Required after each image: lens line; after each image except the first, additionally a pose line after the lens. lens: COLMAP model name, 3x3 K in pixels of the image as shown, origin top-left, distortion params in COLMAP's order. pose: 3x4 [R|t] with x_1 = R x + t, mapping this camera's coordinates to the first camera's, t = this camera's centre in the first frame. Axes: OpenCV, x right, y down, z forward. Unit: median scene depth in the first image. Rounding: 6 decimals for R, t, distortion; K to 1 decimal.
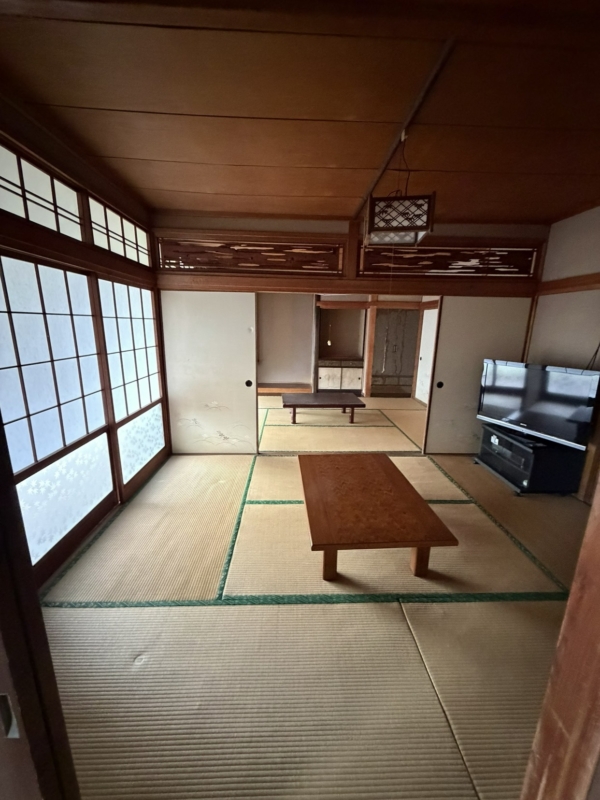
lens RADIAL K [[321.9, 0, 302.1], [0, 321.9, 402.2], [0, 0, 1]] dist [0.000704, 0.000137]
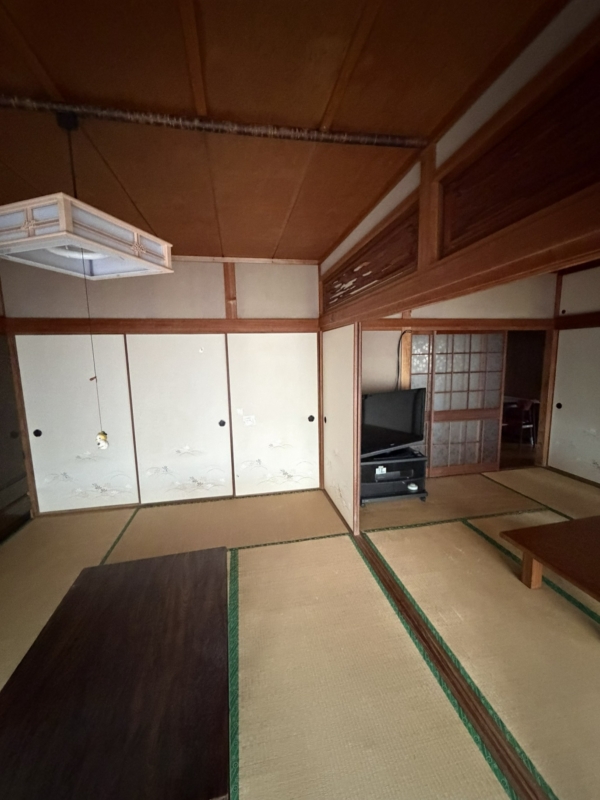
lens RADIAL K [[321.9, 0, 304.9], [0, 321.9, 397.6], [0, 0, 1]] dist [0.000704, 0.000137]
pose [[-0.165581, -0.165138, 0.972272, -0.312734], [0.249012, 0.946935, 0.203242, -0.370958], [-0.954241, 0.275760, -0.115673, 1.306329]]
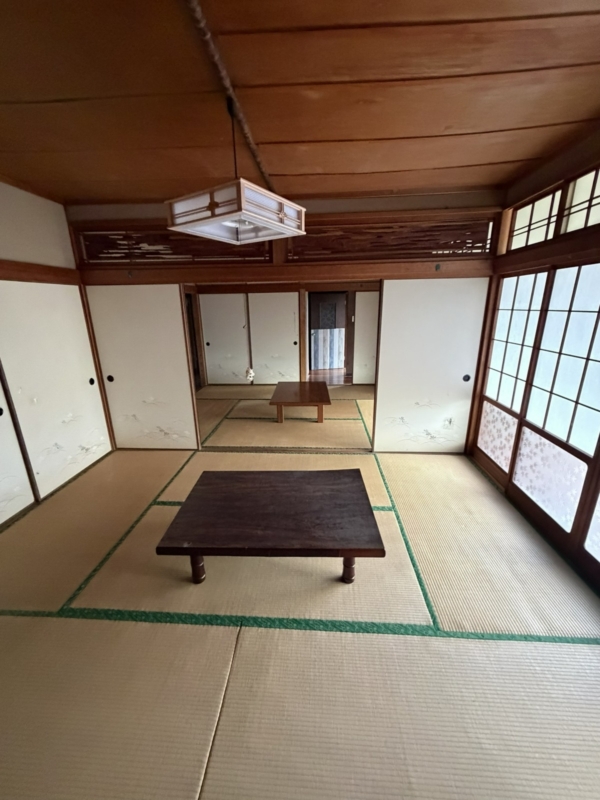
lens RADIAL K [[321.9, 0, 299.3], [0, 321.9, 395.3], [0, 0, 1]] dist [0.000704, 0.000137]
pose [[-0.995068, -0.038303, 0.091497, -0.000420], [0.012357, 0.867376, 0.497500, -0.539800], [-0.098418, 0.496177, -0.862625, 2.032095]]
